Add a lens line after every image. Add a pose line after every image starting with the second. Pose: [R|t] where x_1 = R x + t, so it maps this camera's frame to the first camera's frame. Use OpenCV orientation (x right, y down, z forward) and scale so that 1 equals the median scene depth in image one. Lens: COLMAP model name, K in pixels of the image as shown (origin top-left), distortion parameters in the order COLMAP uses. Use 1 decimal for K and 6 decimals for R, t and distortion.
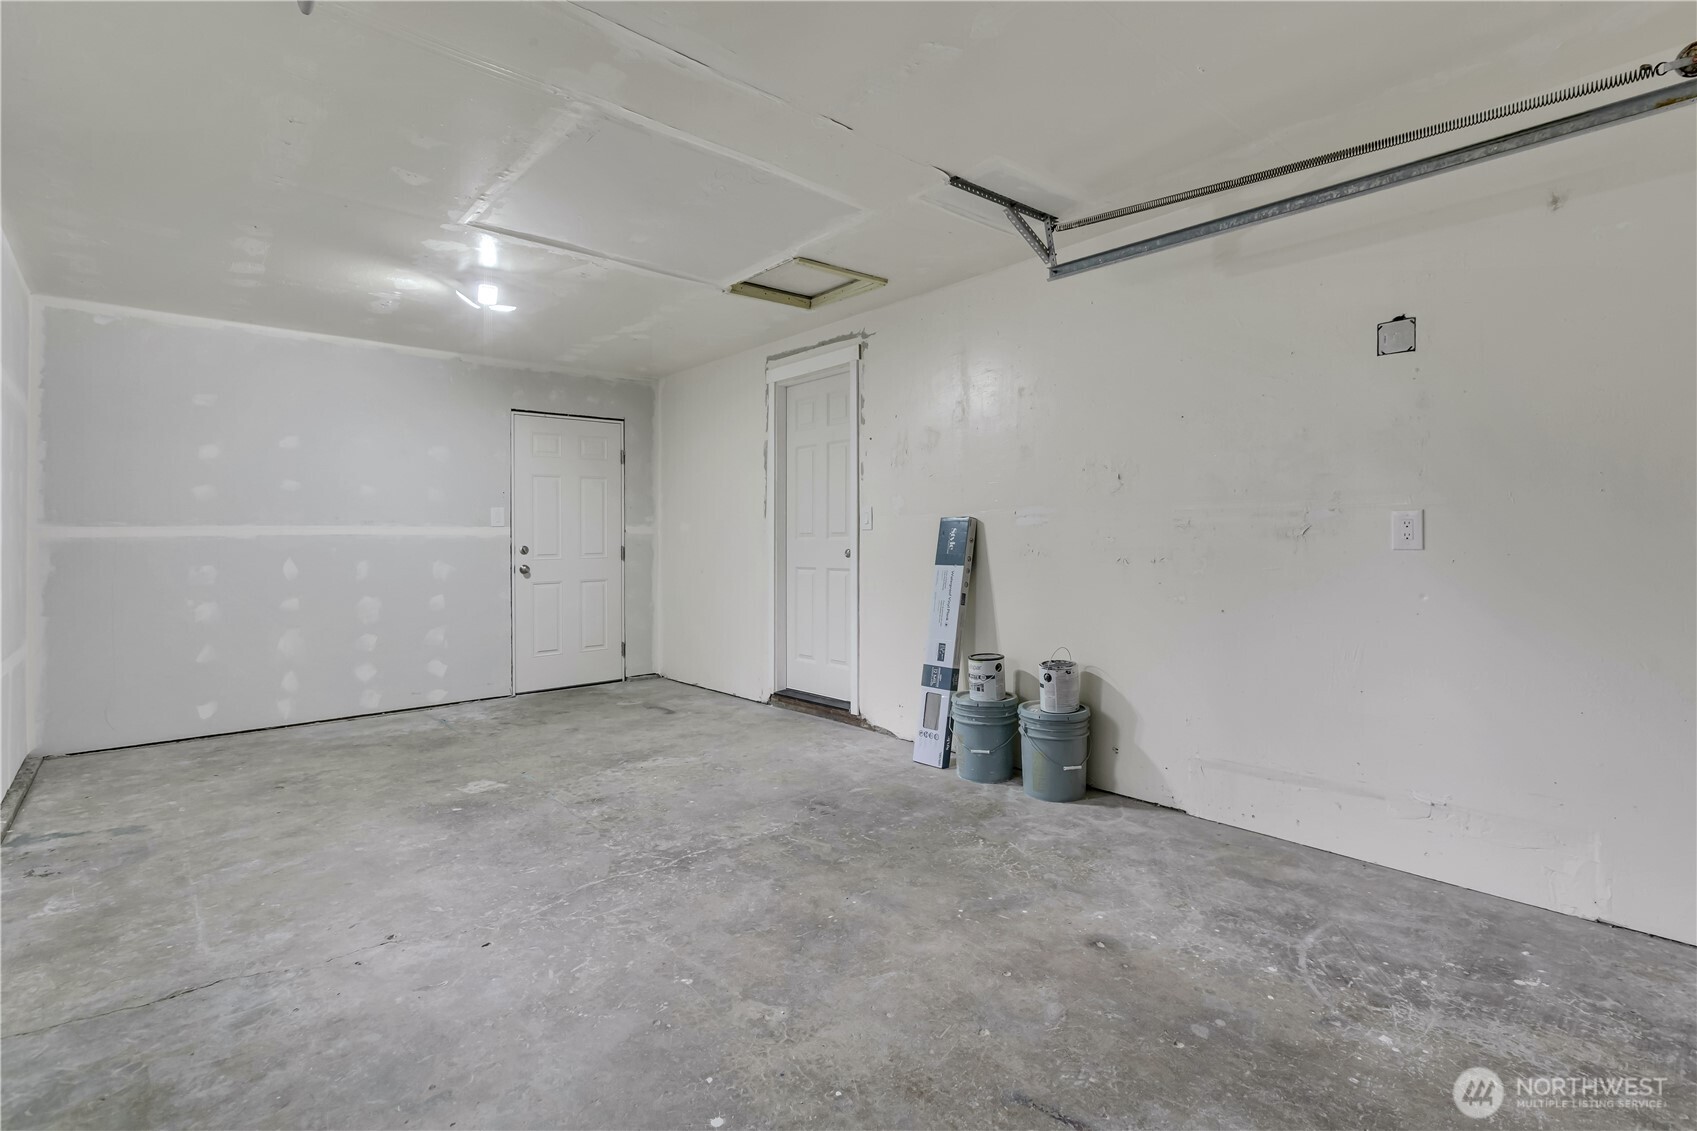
lens RADIAL K [[787.2, 0, 849.9], [0, 787.2, 547.3], [0, 0, 1]] dist [0.005468, -0.000301]
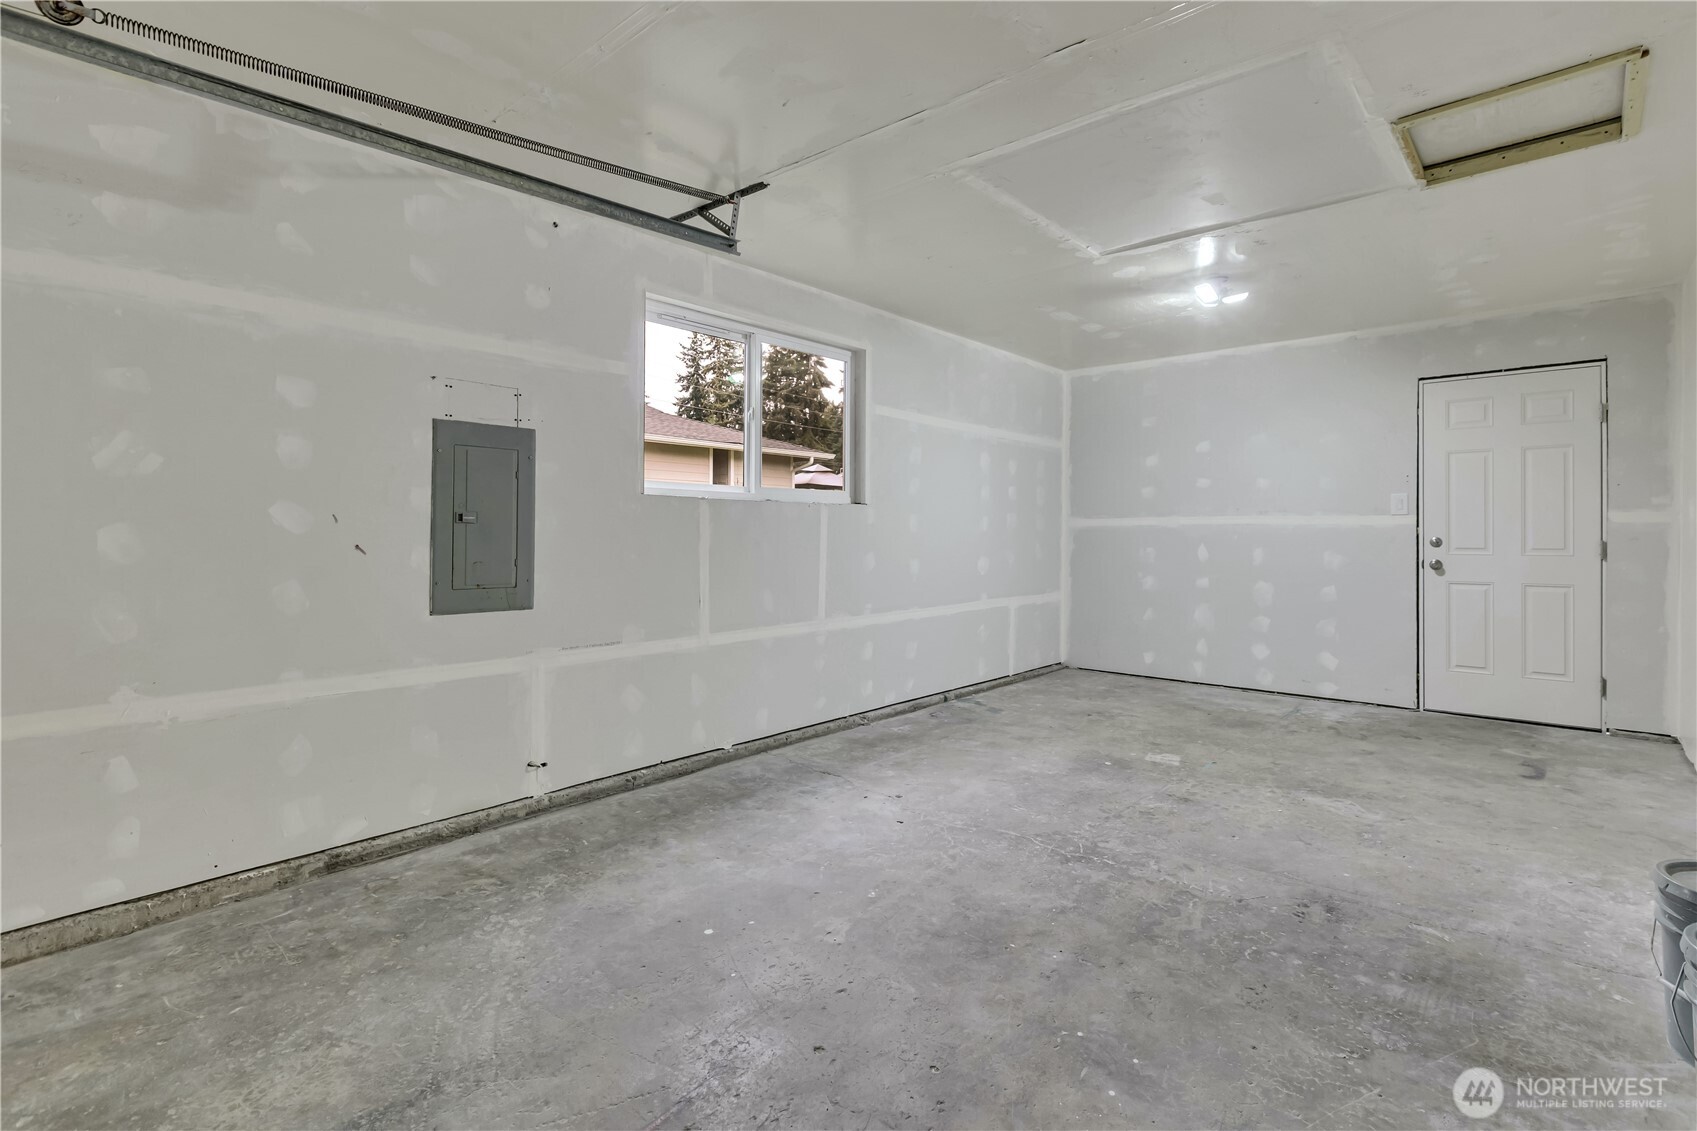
lens RADIAL K [[787.2, 0, 869.7], [0, 787.2, 532.0], [0, 0, 1]] dist [0.005468, -0.000301]
pose [[0.157007, 0.010428, -0.987542, 0.599667], [-0.014064, 0.999866, 0.008322, -0.010327], [0.987497, 0.012582, 0.157133, 0.487797]]
